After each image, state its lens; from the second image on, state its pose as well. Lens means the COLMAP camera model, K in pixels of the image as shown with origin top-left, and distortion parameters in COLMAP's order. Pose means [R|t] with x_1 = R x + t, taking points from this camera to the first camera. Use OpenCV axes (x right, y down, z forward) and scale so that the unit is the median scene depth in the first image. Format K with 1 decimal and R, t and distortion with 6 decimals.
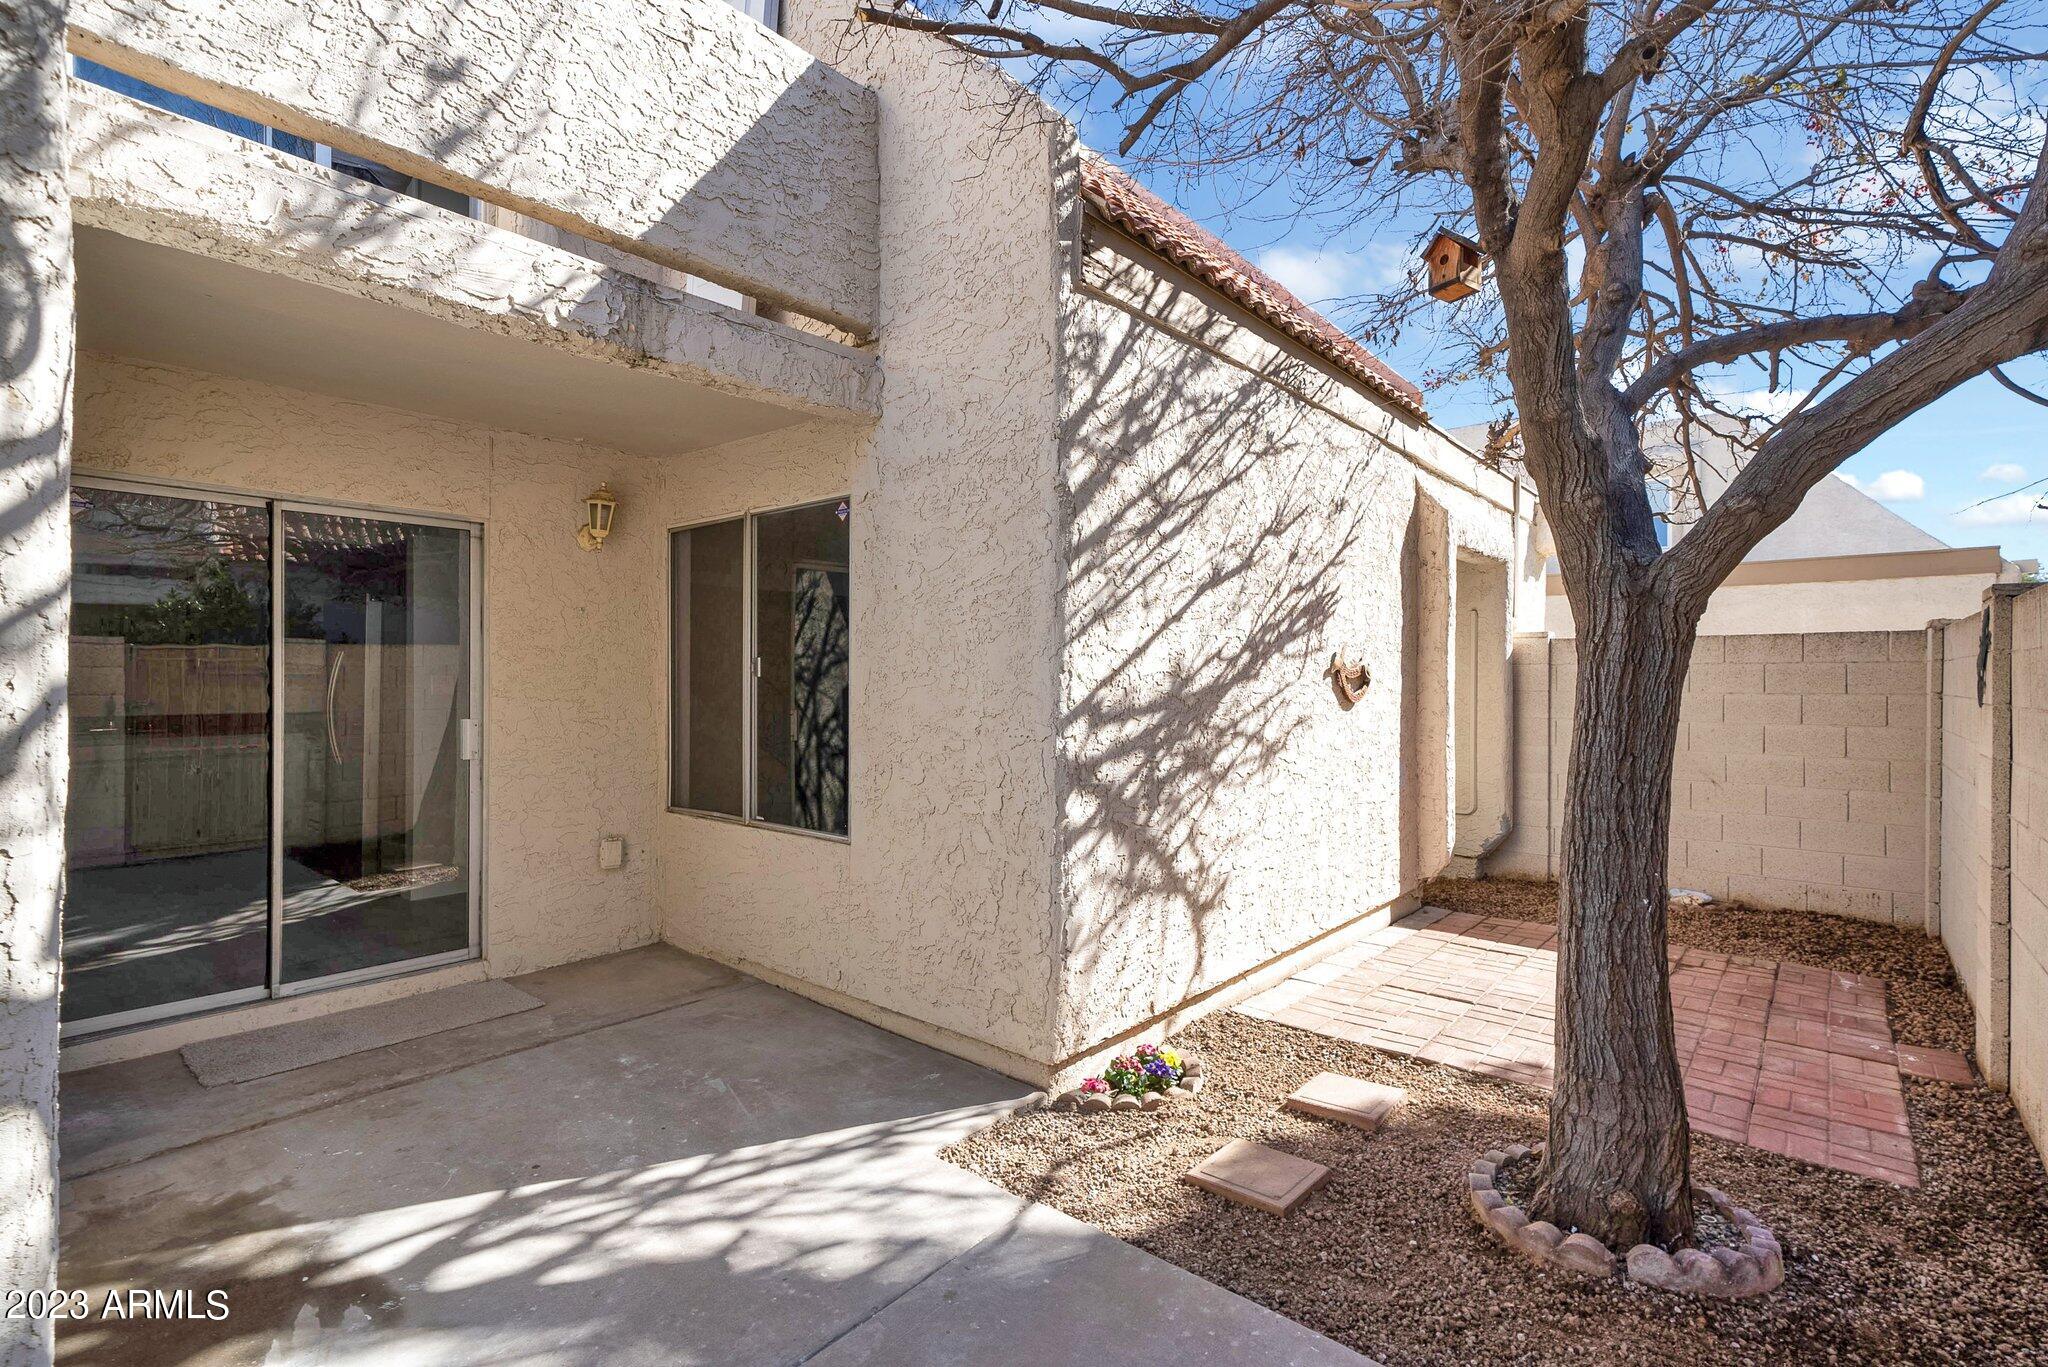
lens RADIAL K [[932.4, 0, 1007.6], [0, 932.4, 680.6], [0, 0, 1]] dist [0.002130, 0.002220]
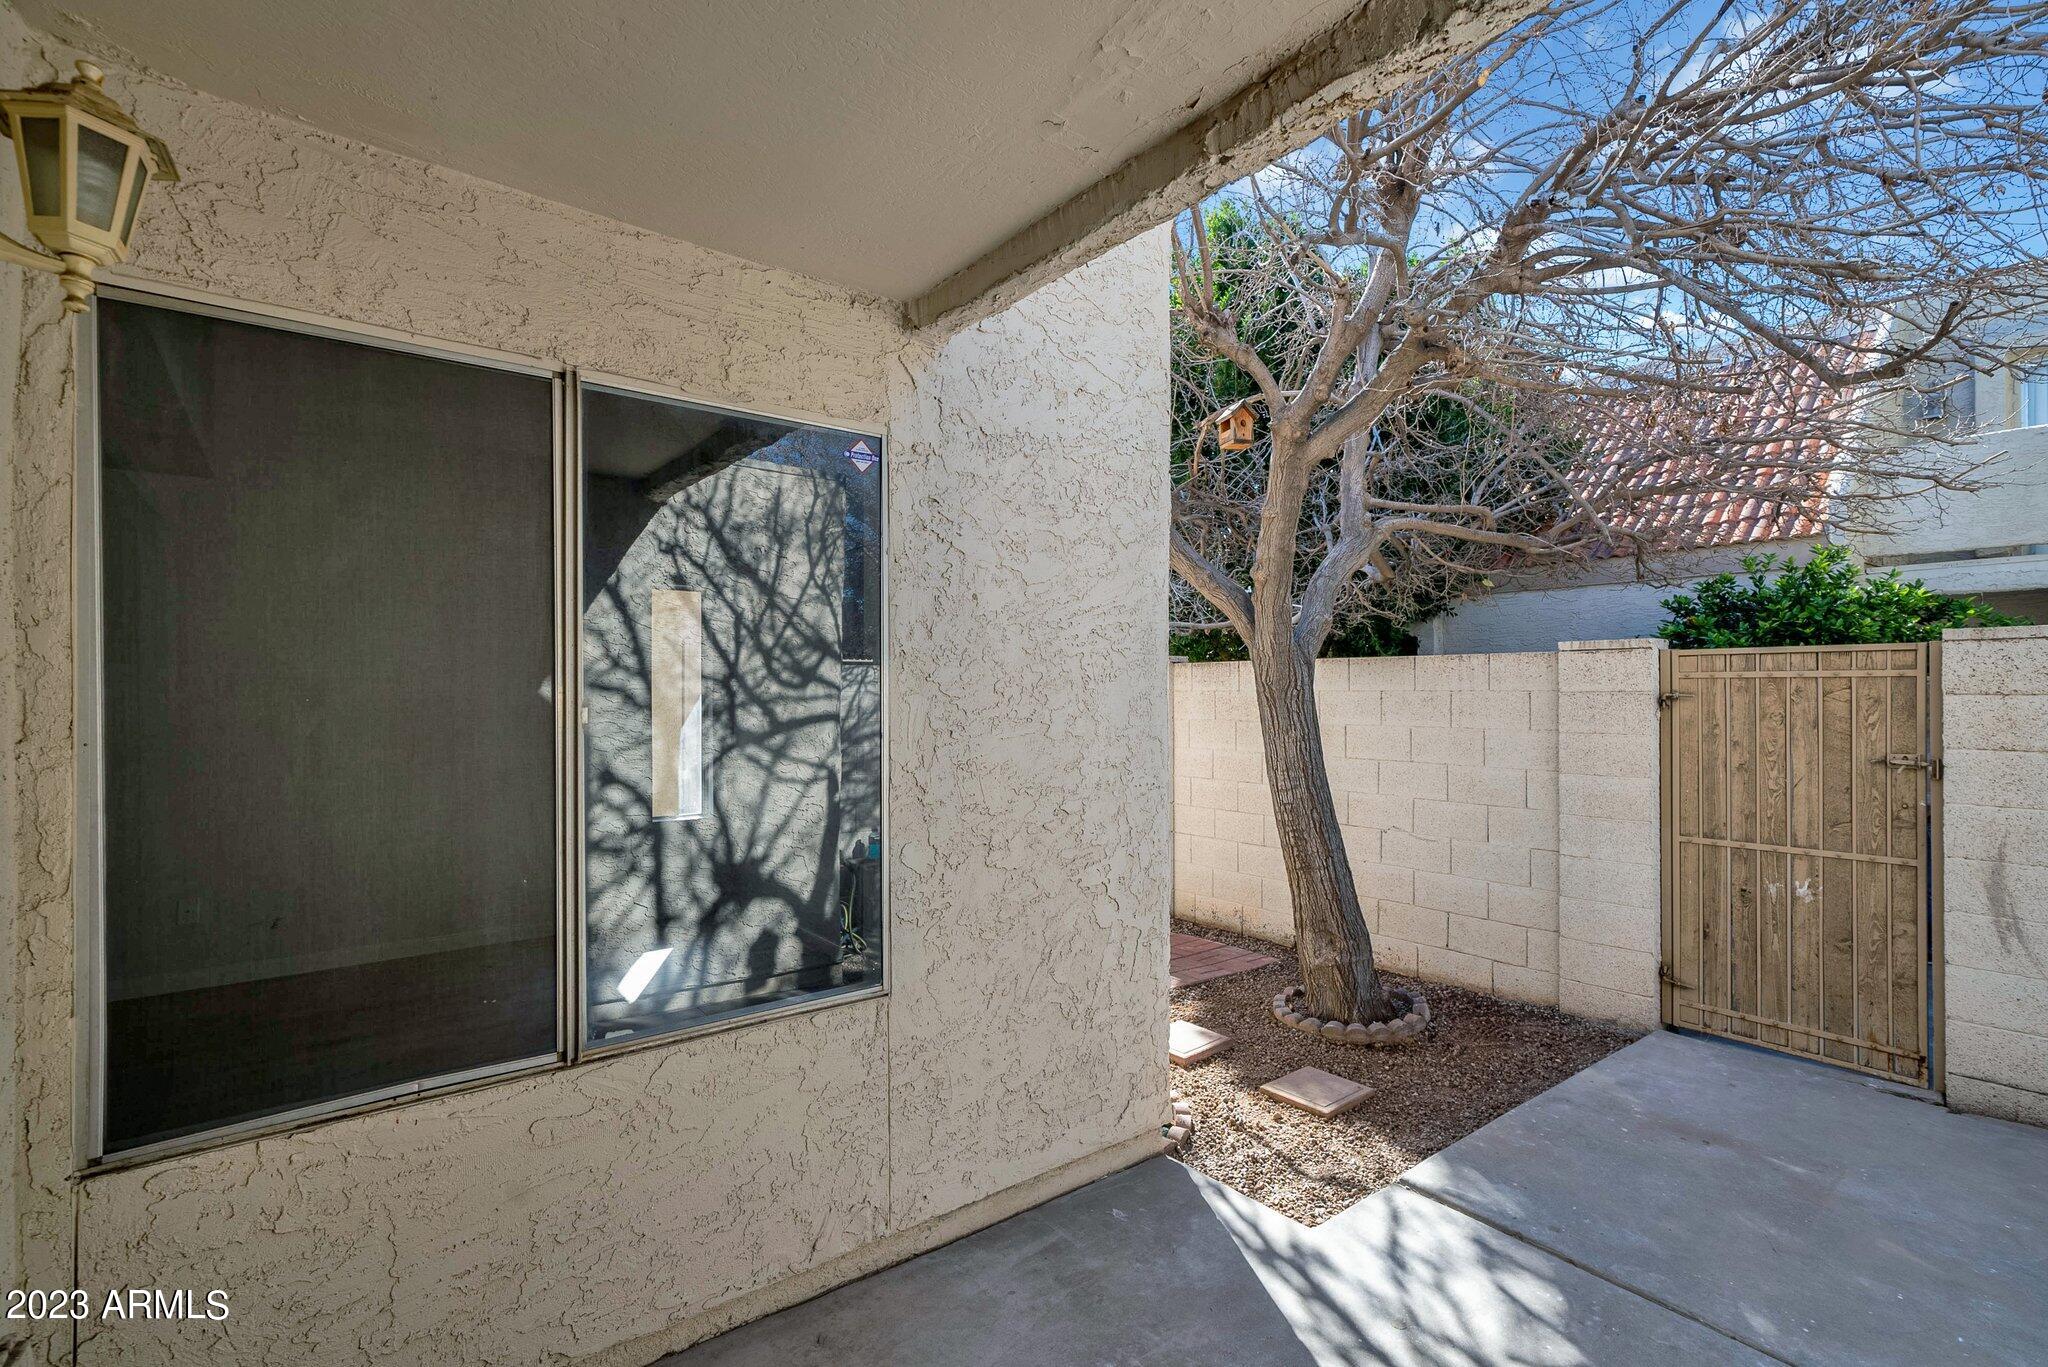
lens RADIAL K [[932.4, 0, 1033.7], [0, 932.4, 689.4], [0, 0, 1]] dist [0.002130, 0.002220]
pose [[0.193846, 0.000667, 0.981032, -0.738477], [0.004985, 0.999986, -0.001665, -0.027057], [-0.981019, 0.005213, 0.193840, 0.756470]]
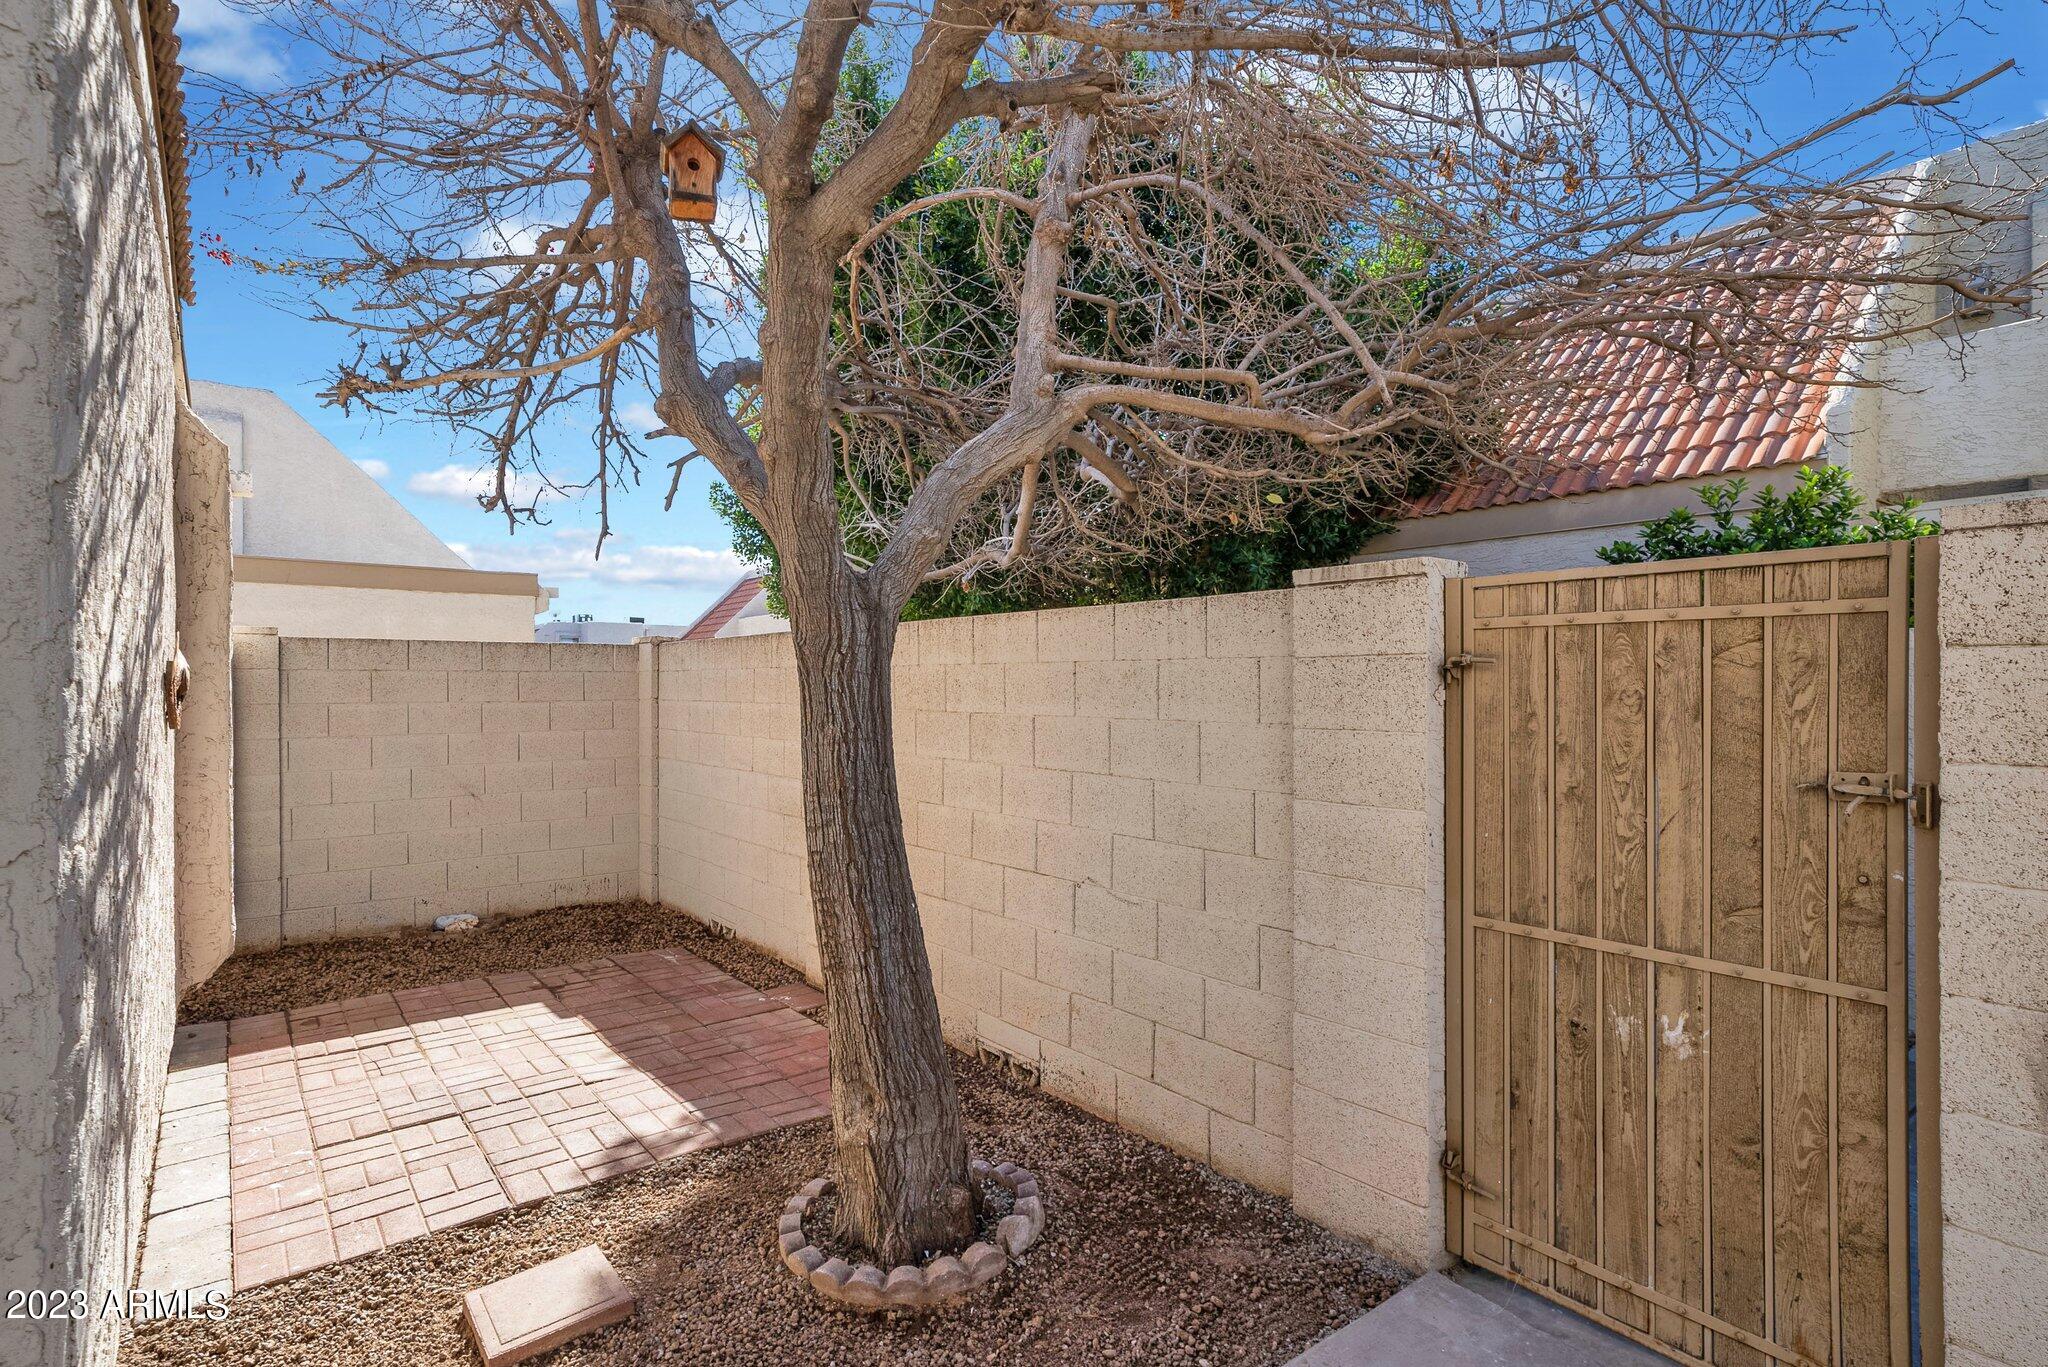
lens RADIAL K [[1004.3, 0, 1021.4], [0, 1004.3, 689.2], [0, 0, 1]] dist [0.011839, 0.002414]
pose [[0.186418, -0.007420, 0.982443, -0.239706], [0.004411, 0.999968, 0.006716, -0.006410], [-0.982461, 0.003081, 0.186445, 0.413258]]
